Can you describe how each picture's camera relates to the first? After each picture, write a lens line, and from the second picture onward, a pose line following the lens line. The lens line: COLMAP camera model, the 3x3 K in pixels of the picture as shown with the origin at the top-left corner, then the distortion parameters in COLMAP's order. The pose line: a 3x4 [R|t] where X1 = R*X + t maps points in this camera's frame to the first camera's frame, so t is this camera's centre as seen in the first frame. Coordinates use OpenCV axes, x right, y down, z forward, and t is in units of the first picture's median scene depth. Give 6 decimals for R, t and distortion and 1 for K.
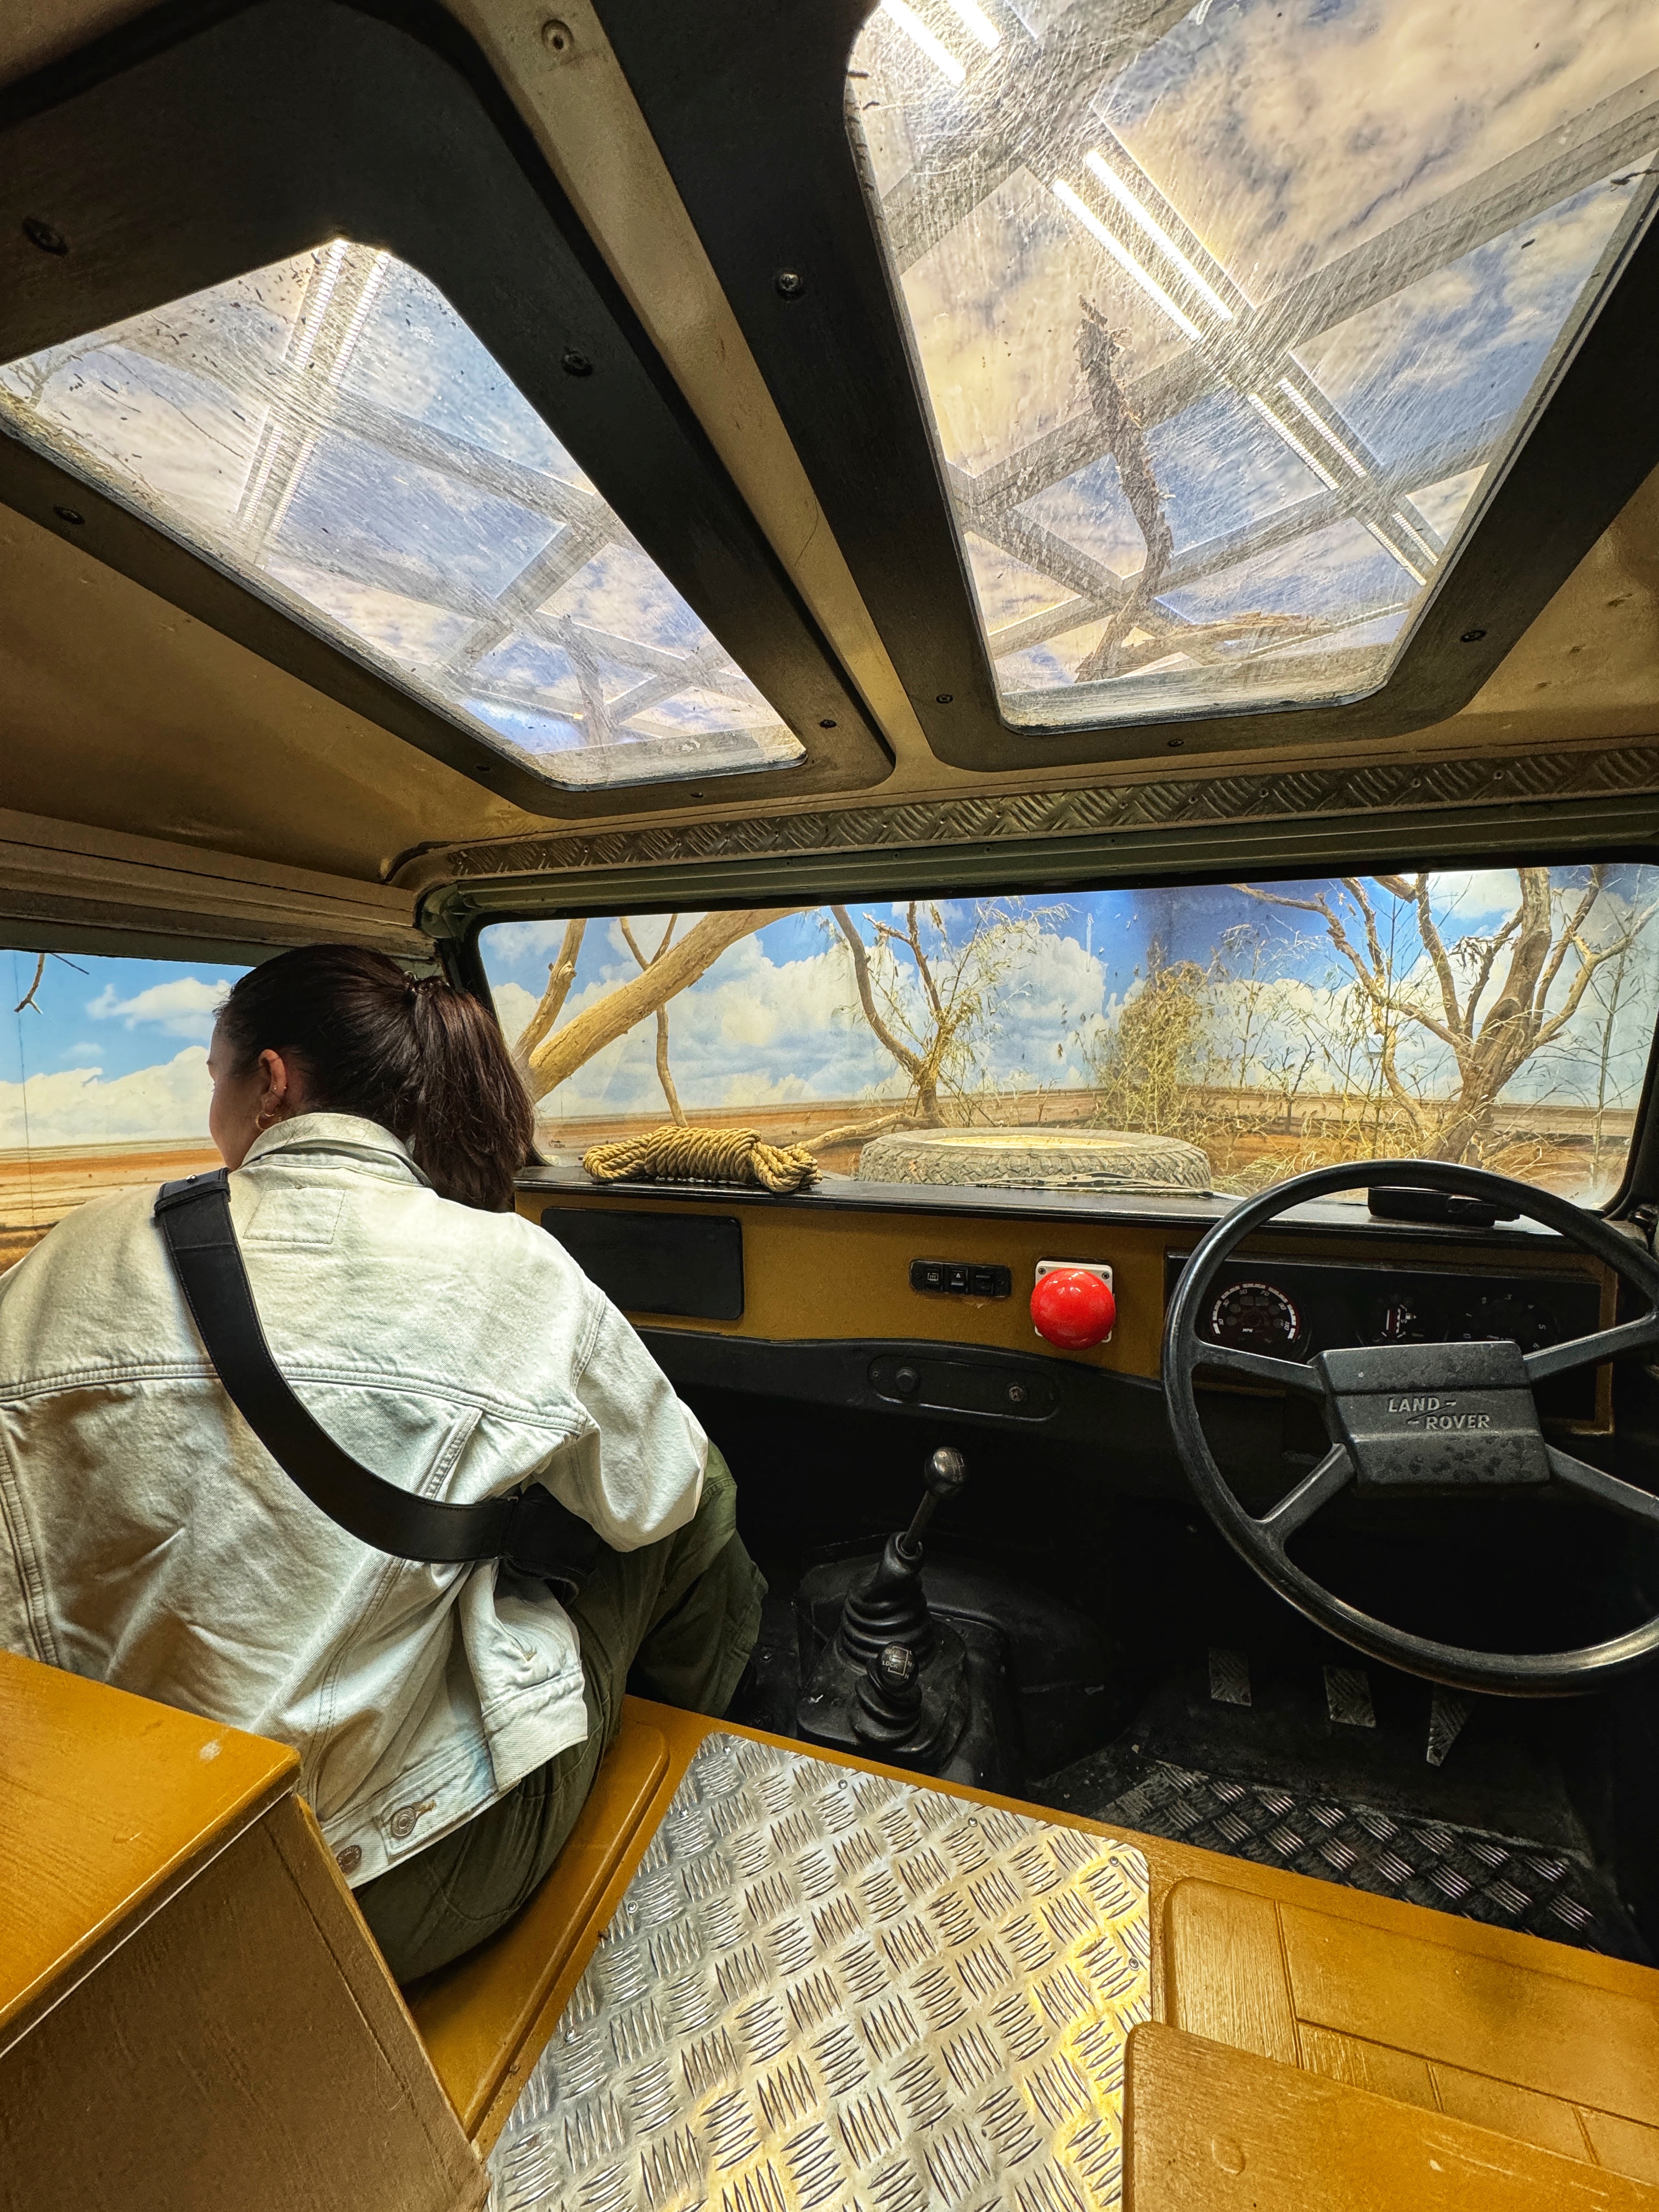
lens RADIAL K [[874.3, 0, 834.3], [0, 874.3, 1098.7], [0, 0, 1]] dist [-0.002452, -0.000345]
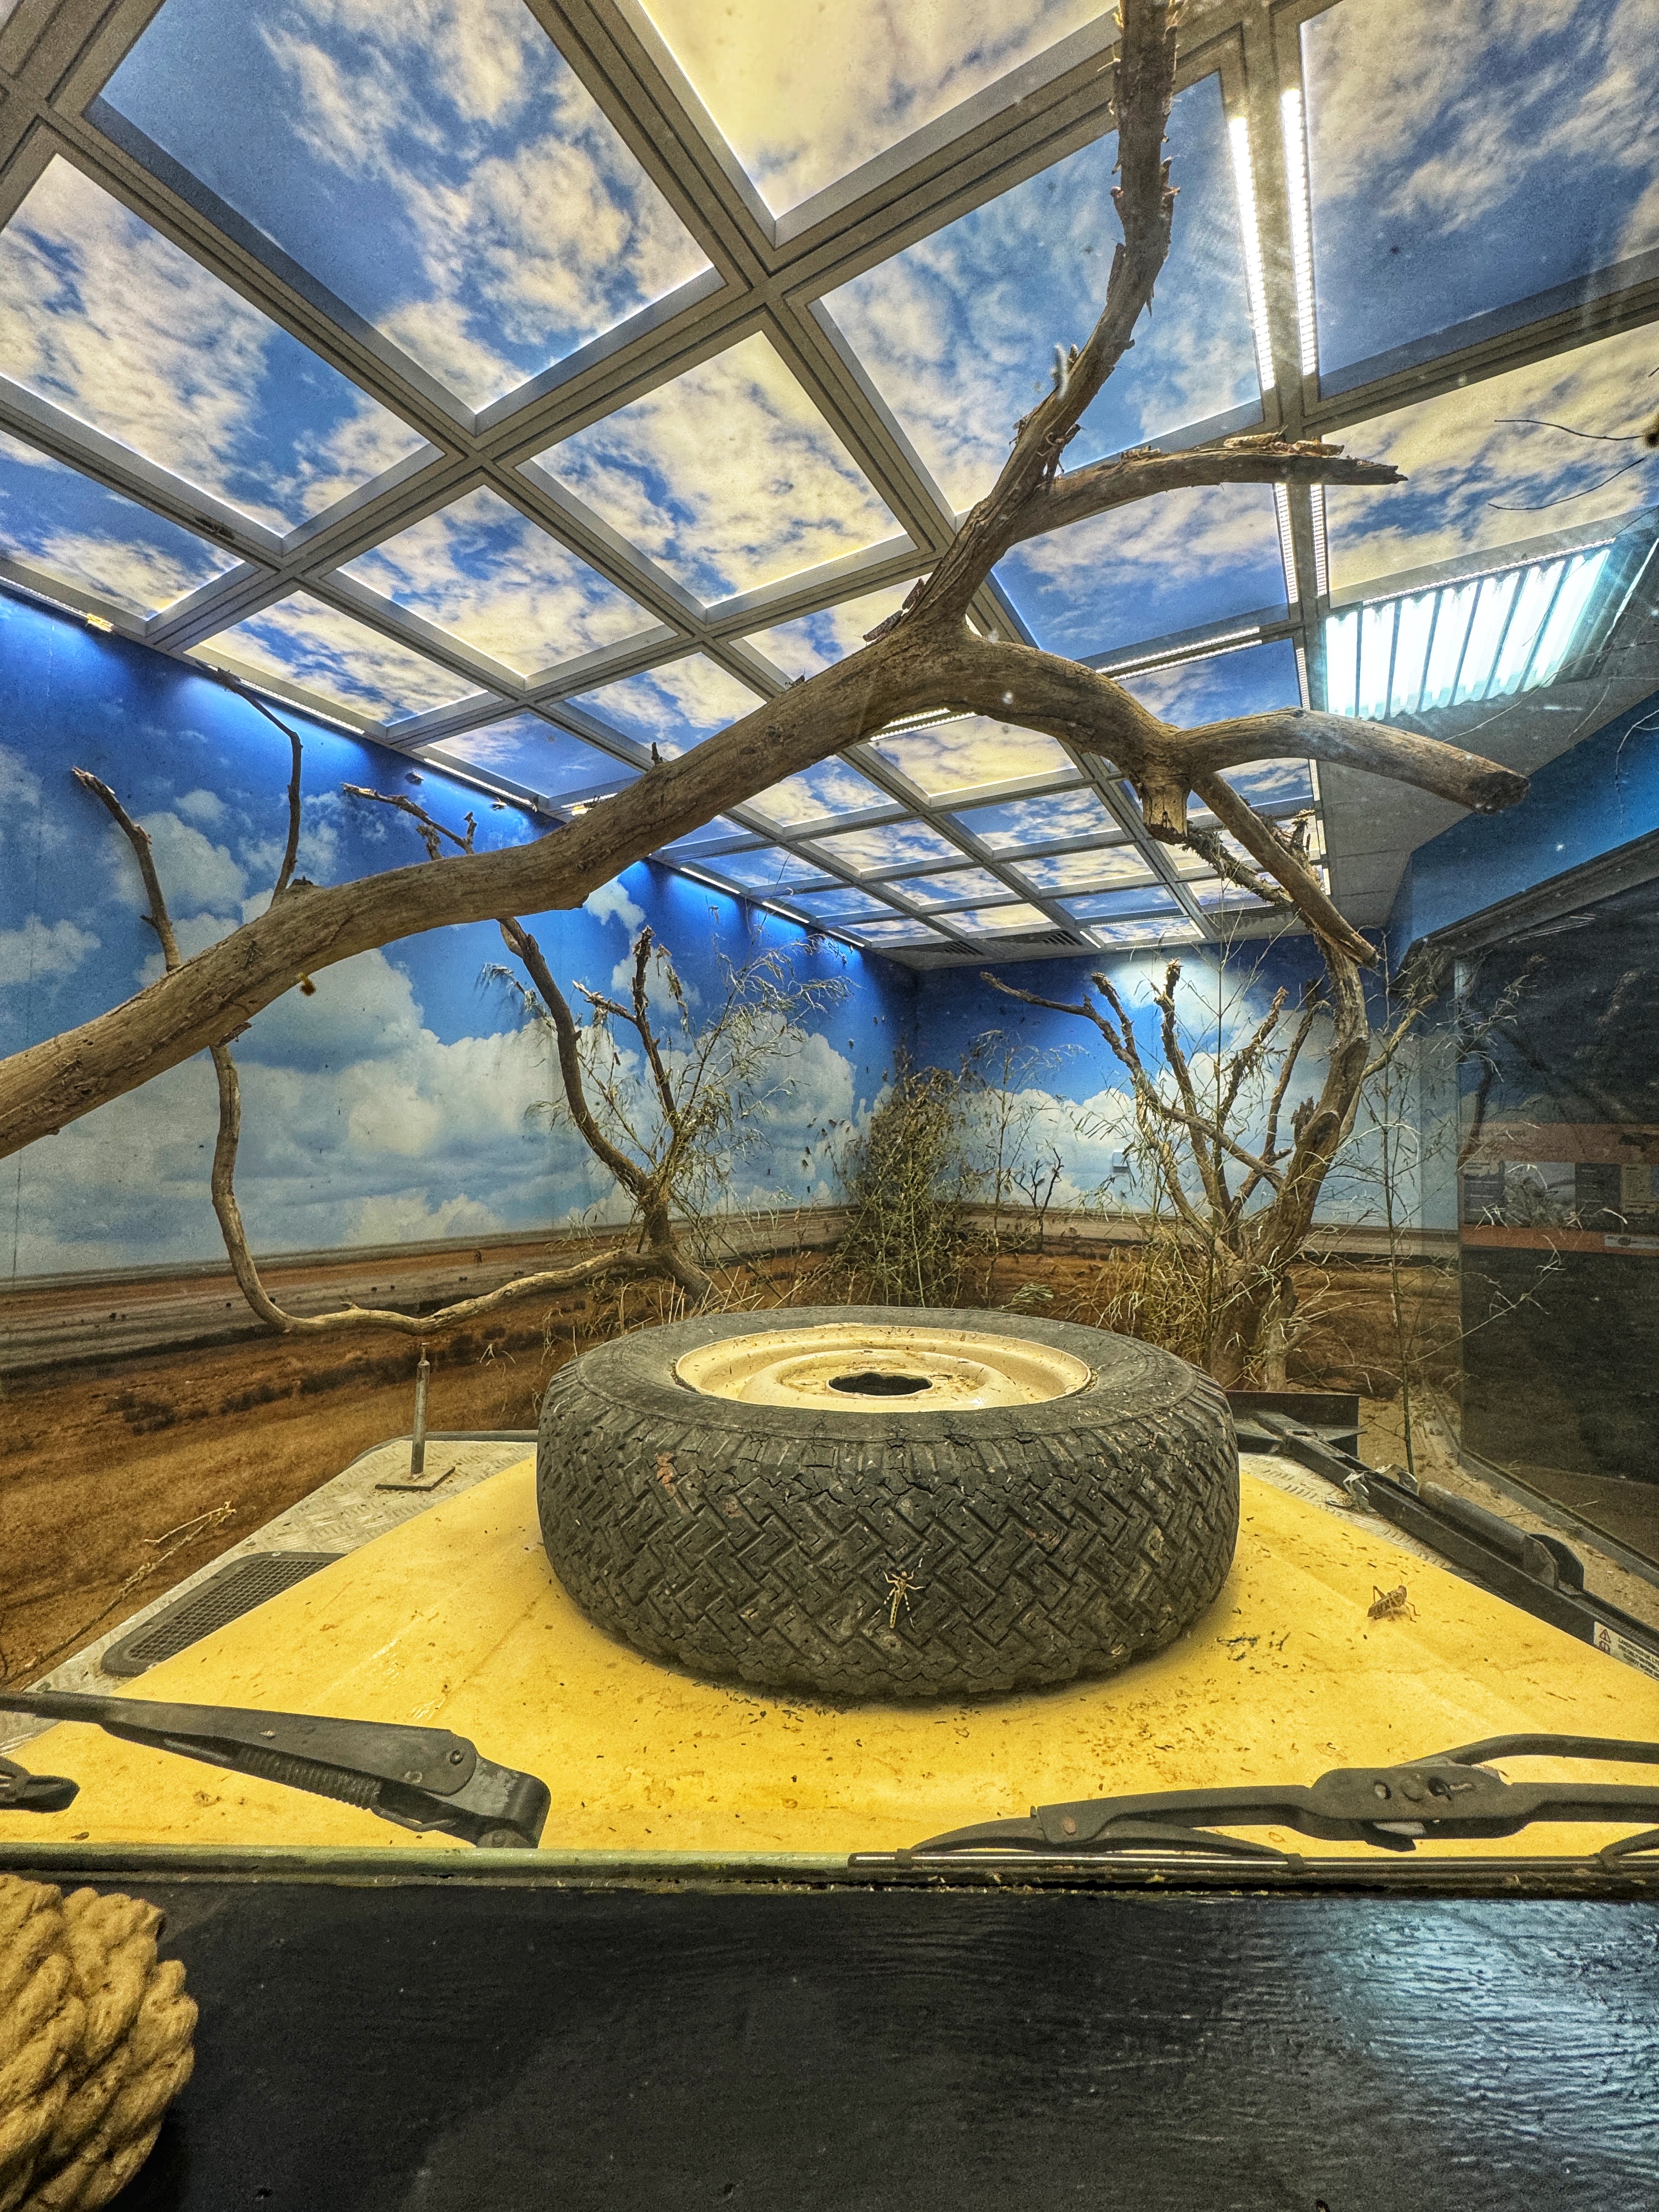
lens RADIAL K [[874.3, 0, 834.3], [0, 874.3, 1098.7], [0, 0, 1]] dist [-0.002452, -0.000345]
pose [[0.949035, 0.028835, 0.313850, 0.013067], [0.010132, 0.992500, -0.121822, -0.016031], [-0.315008, 0.118794, 0.941625, 0.226668]]
